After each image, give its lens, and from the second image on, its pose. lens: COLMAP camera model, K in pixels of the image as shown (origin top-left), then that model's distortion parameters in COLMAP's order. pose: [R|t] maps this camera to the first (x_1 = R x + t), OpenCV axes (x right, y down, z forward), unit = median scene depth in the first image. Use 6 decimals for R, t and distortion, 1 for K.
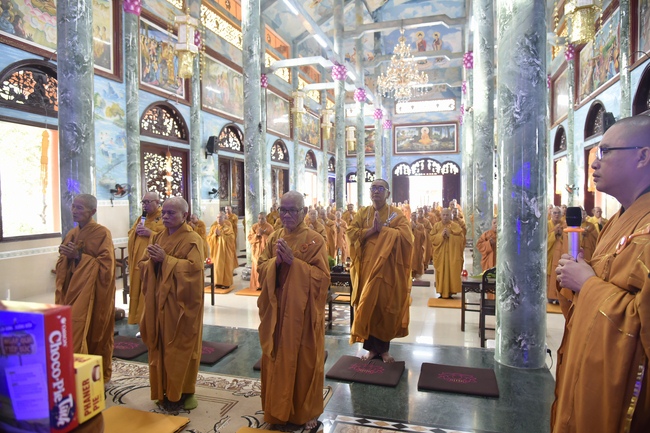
lens RADIAL K [[433.5, 0, 324.0], [0, 433.5, 216.0], [0, 0, 1]] dist [-0.049393, 0.011551]
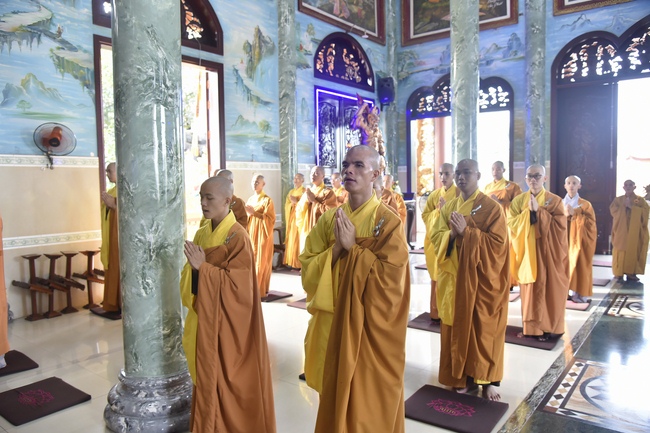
lens RADIAL K [[488.7, 0, 324.8], [0, 488.7, 216.6], [0, 0, 1]] dist [-0.051044, 0.015776]
pose [[0.934989, 0.015807, -0.354324, 0.202600], [-0.004745, 0.999474, 0.032068, -0.020162], [0.354645, -0.028302, 0.934573, 0.986359]]
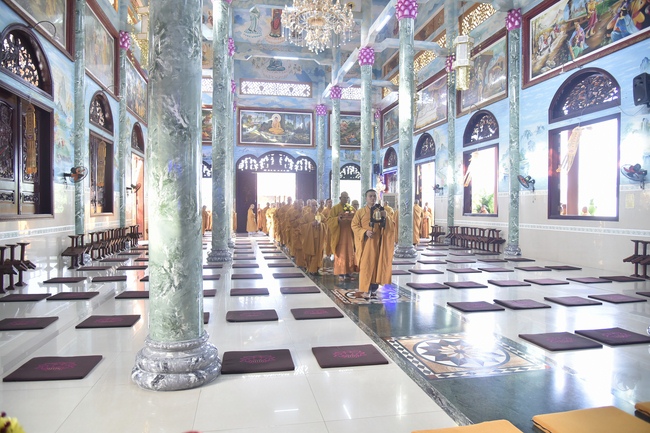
lens RADIAL K [[433.5, 0, 320.9], [0, 433.5, 219.6], [0, 0, 1]] dist [-0.049393, 0.011551]
pose [[0.886069, 0.002673, 0.463546, -0.113454], [0.004126, 0.999898, -0.013653, 0.014289], [-0.463535, 0.014010, 0.885968, 0.341170]]
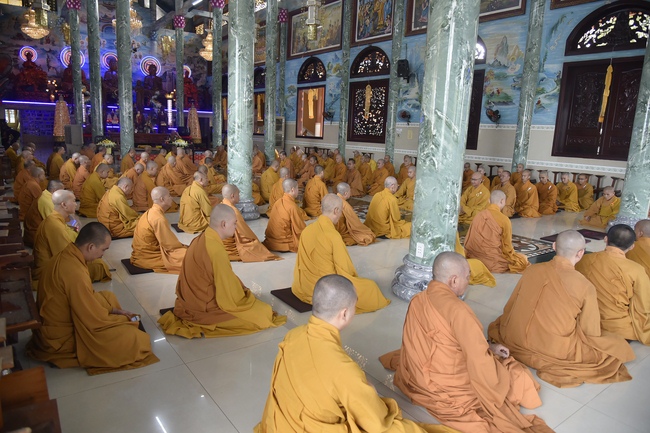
lens RADIAL K [[433.5, 0, 317.2], [0, 433.5, 216.3], [0, 0, 1]] dist [-0.049393, 0.011551]
pose [[-0.608247, 0.140883, -0.781145, 0.534551], [-0.062562, 0.972552, 0.224119, -0.028867], [0.791279, 0.185190, -0.582737, 1.113188]]
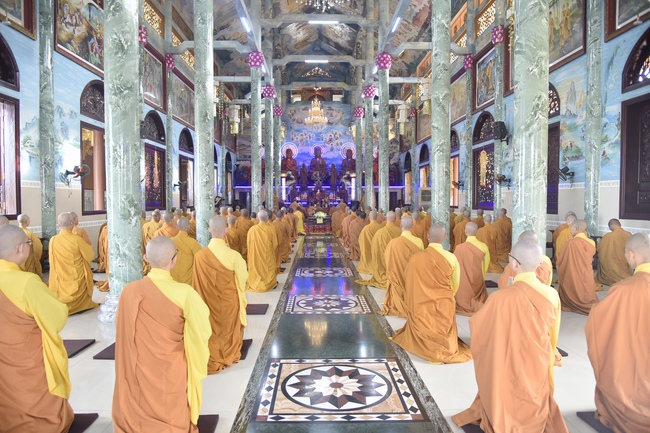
lens RADIAL K [[433.5, 0, 324.1], [0, 433.5, 218.7], [0, 0, 1]] dist [-0.049393, 0.011551]
pose [[-0.951366, 0.026039, -0.306959, 0.308076], [0.000834, 0.996635, 0.081958, -0.035328], [0.308061, 0.077716, -0.948187, 1.337906]]
